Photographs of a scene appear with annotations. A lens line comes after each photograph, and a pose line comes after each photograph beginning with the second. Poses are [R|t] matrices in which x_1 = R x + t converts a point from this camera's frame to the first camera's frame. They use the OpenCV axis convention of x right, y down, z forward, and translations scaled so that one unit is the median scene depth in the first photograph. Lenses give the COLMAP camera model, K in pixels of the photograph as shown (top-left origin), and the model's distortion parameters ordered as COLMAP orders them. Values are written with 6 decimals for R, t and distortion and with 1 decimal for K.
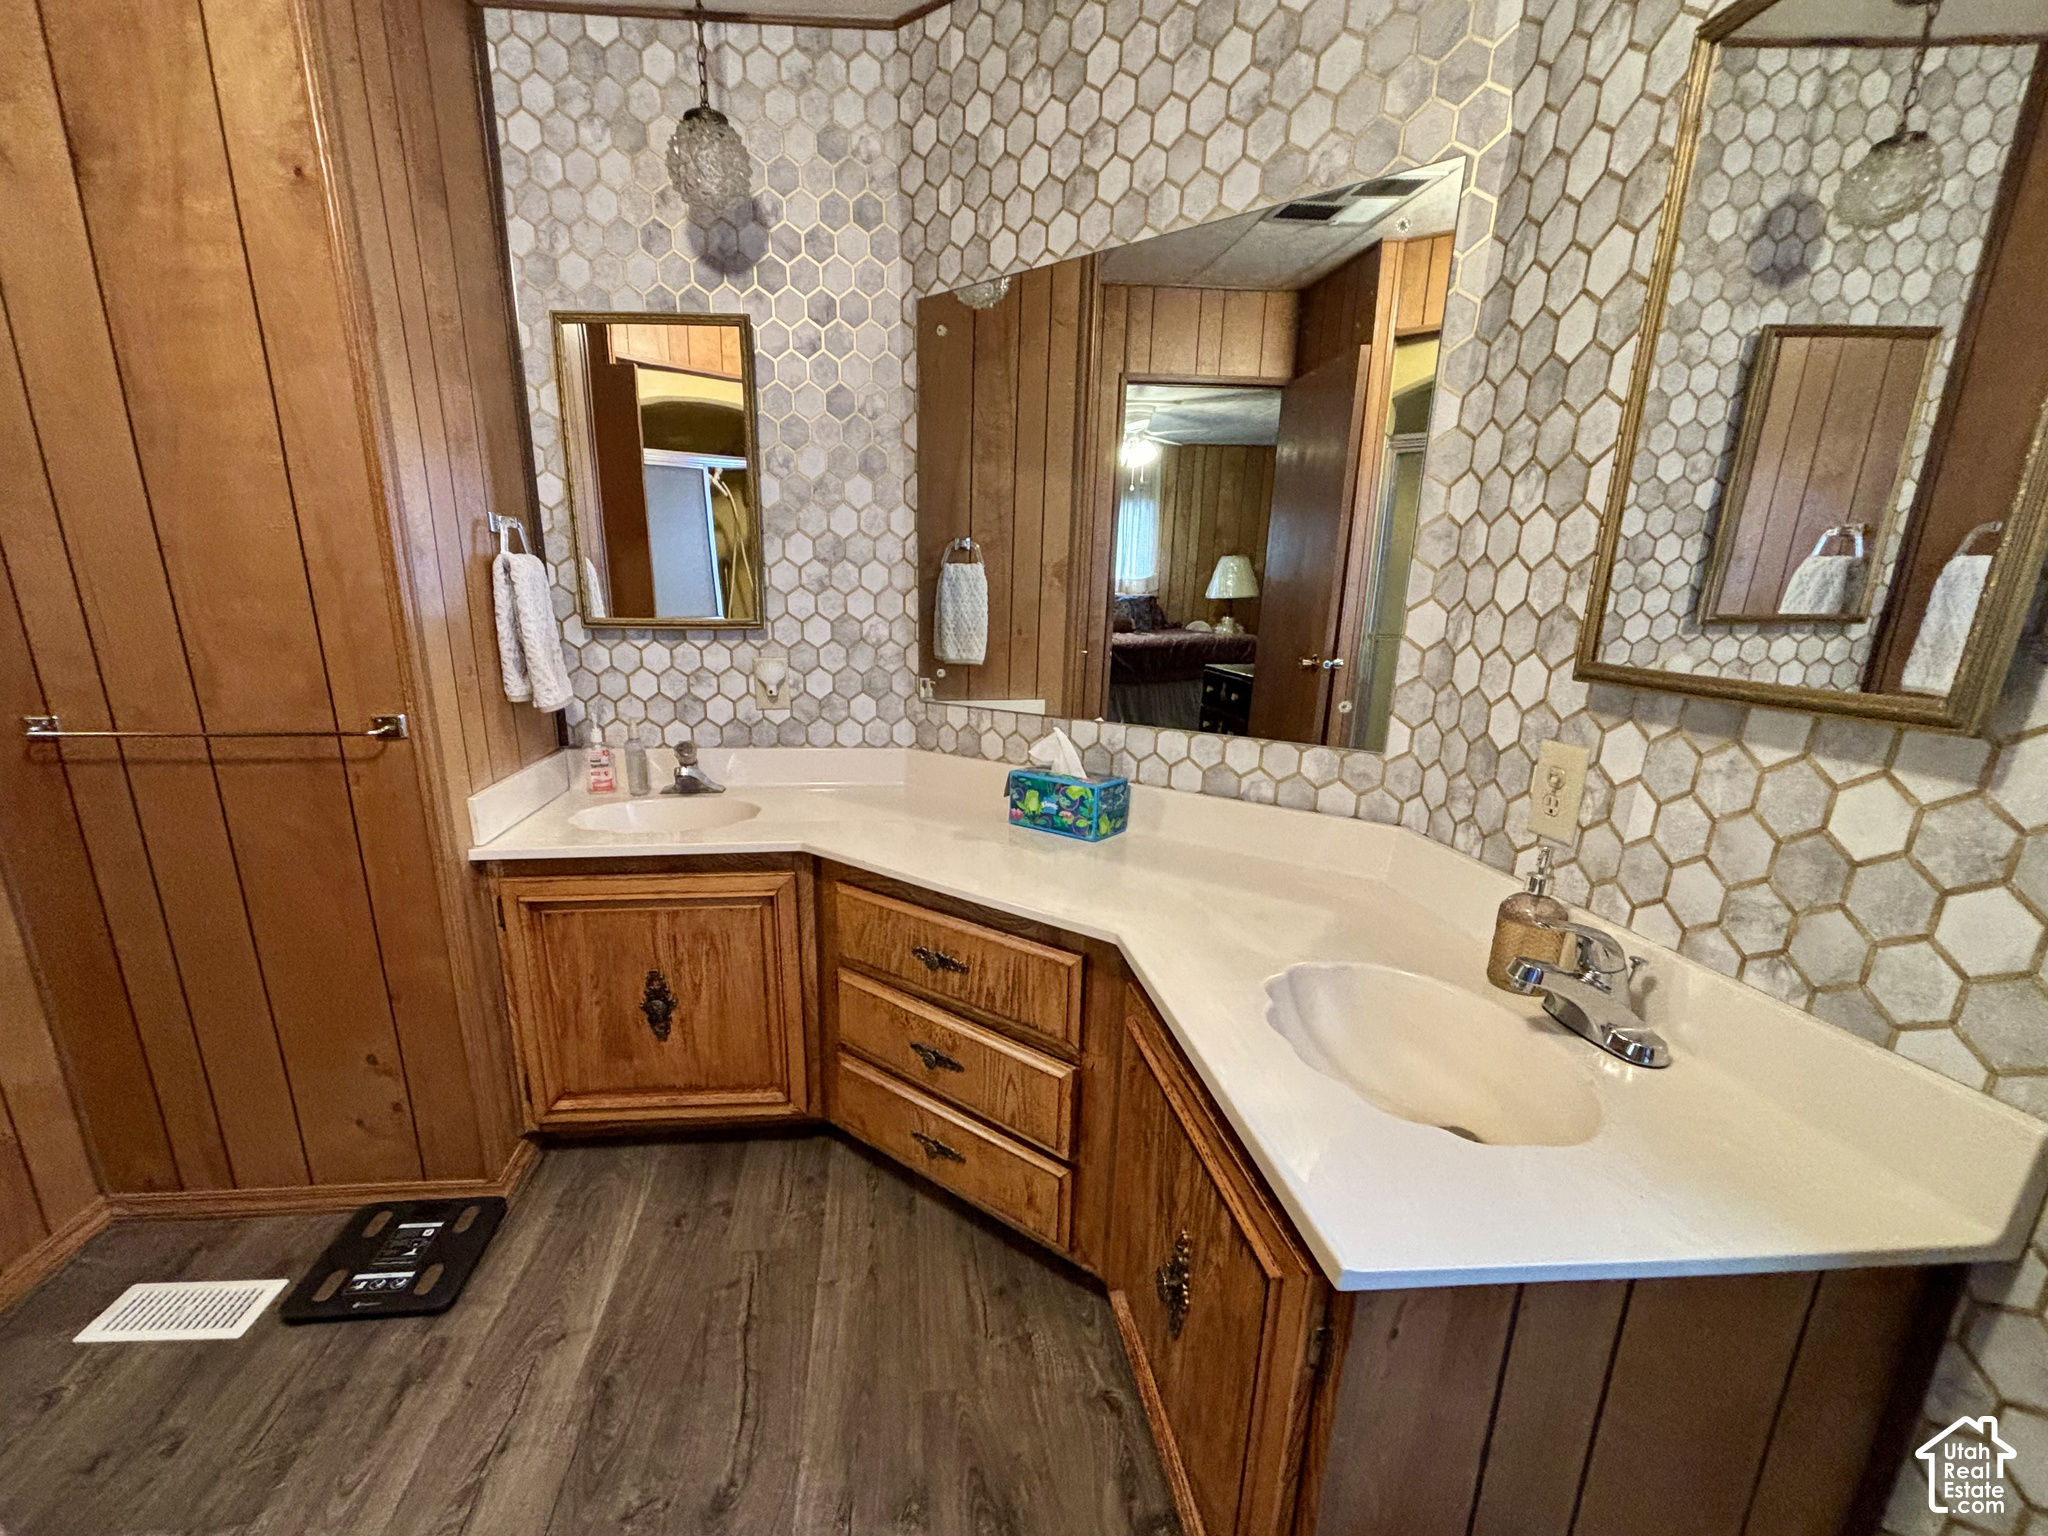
lens RADIAL K [[834.9, 0, 942.1], [0, 834.9, 808.1], [0, 0, 1]] dist [0.000107, 0.000077]
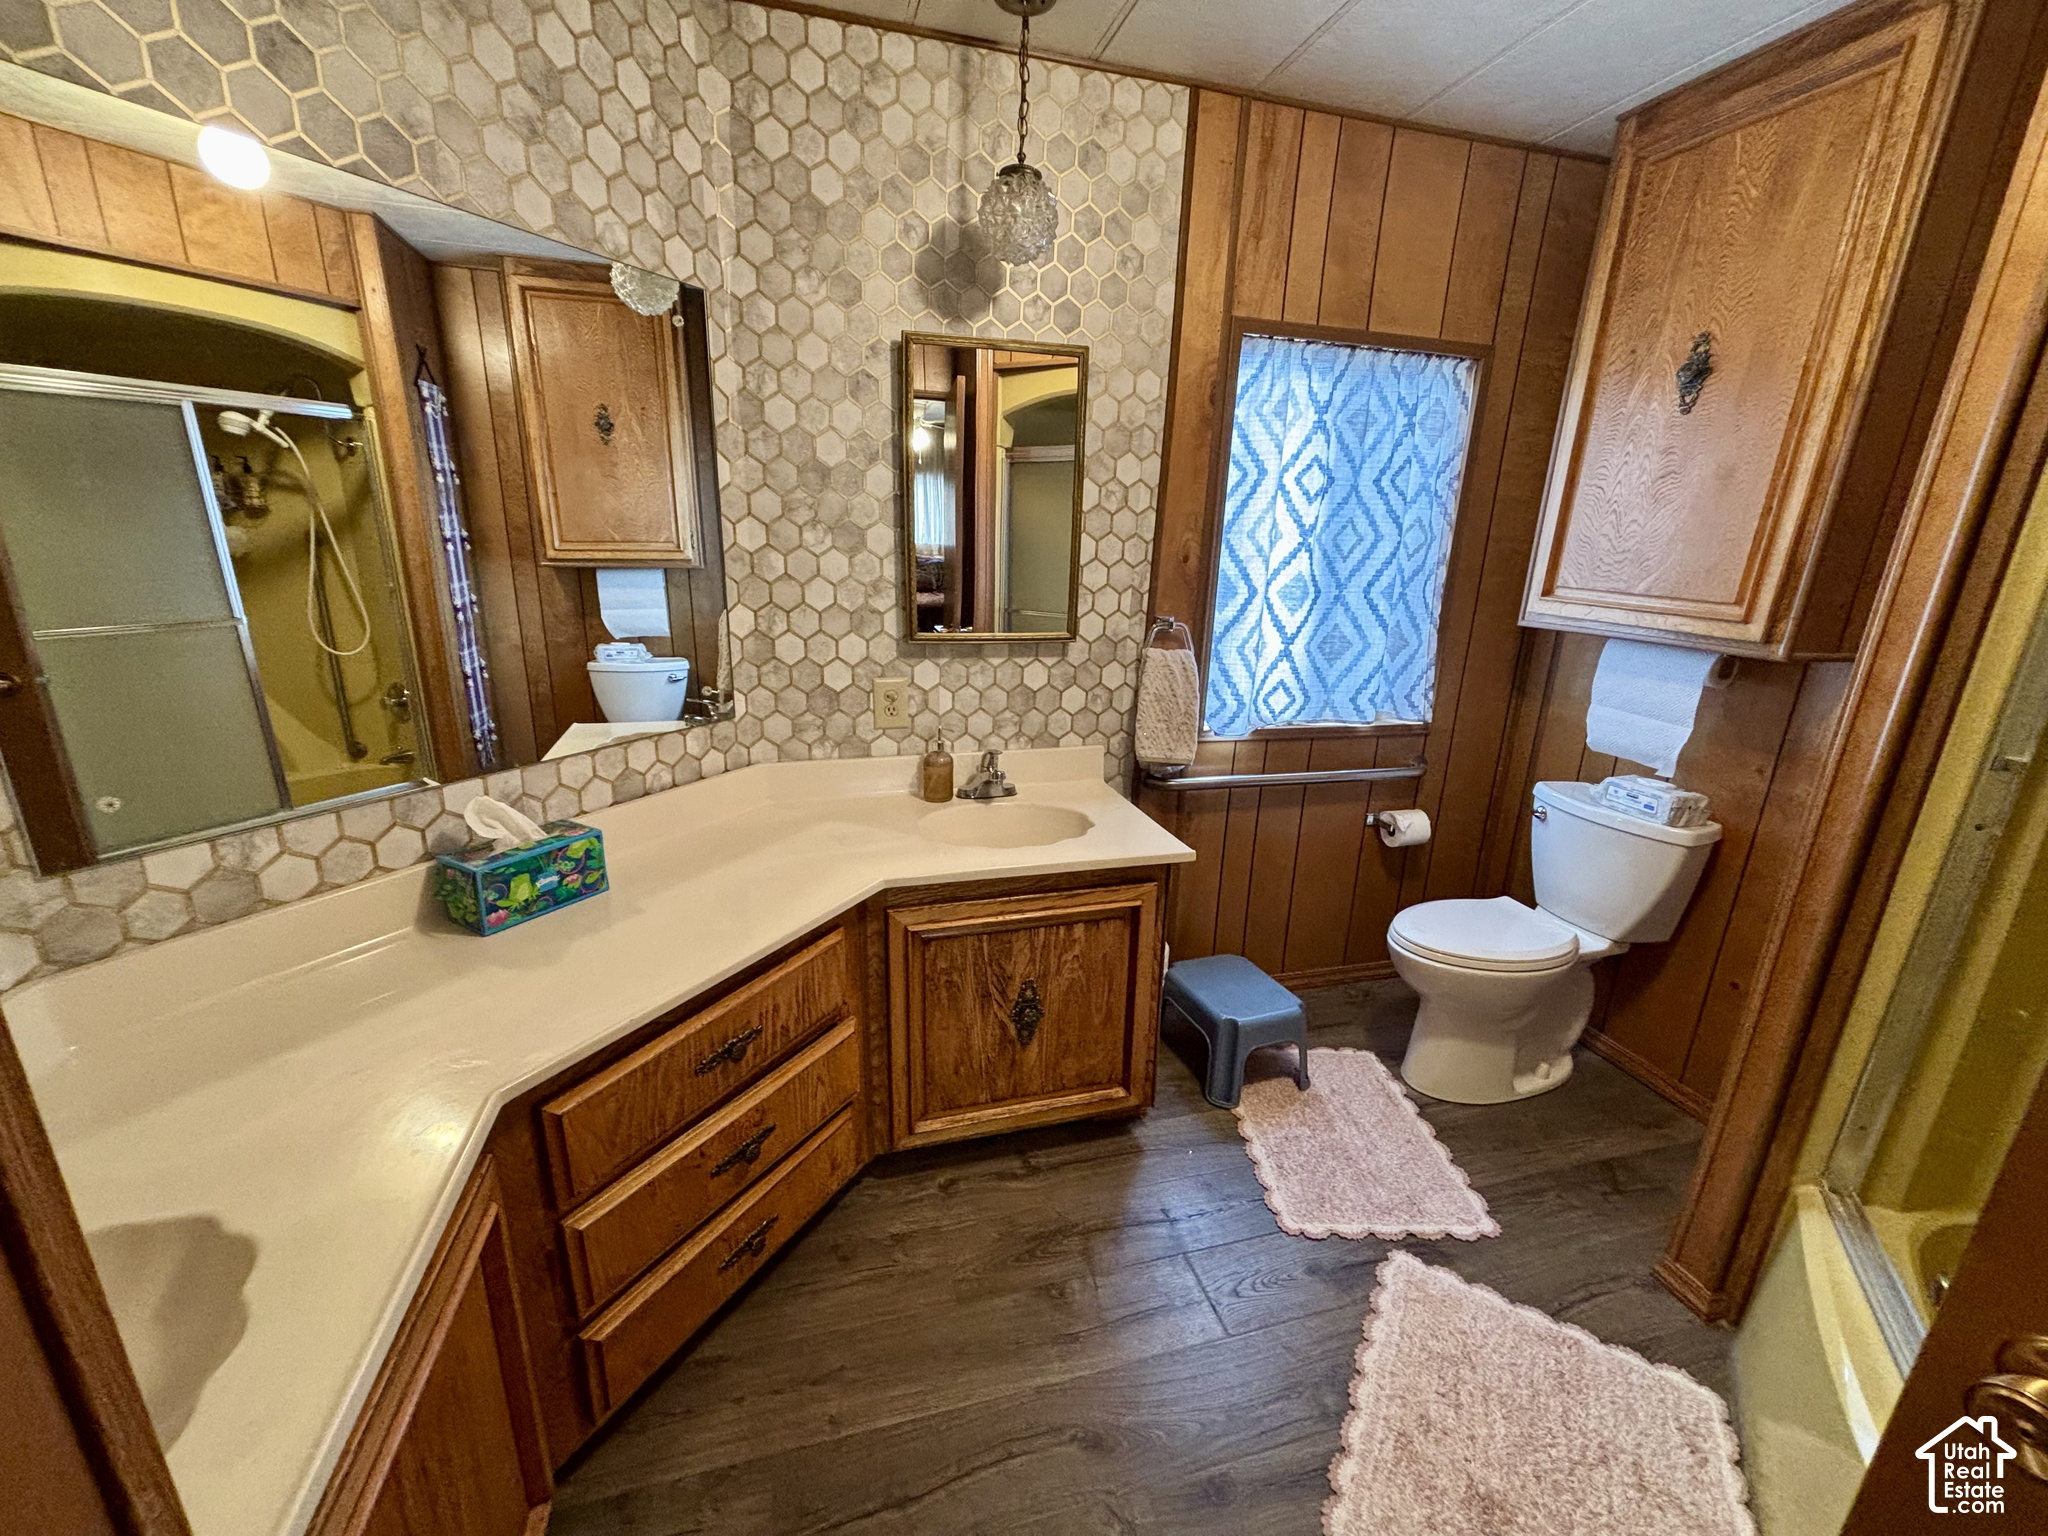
lens RADIAL K [[834.9, 0, 1025.1], [0, 834.9, 772.4], [0, 0, 1]] dist [0.000107, 0.000077]
pose [[-0.188405, -0.282923, 0.940456, -0.950760], [0.229477, 0.918415, 0.322264, -0.349237], [-0.954905, 0.276529, -0.108110, 0.816671]]
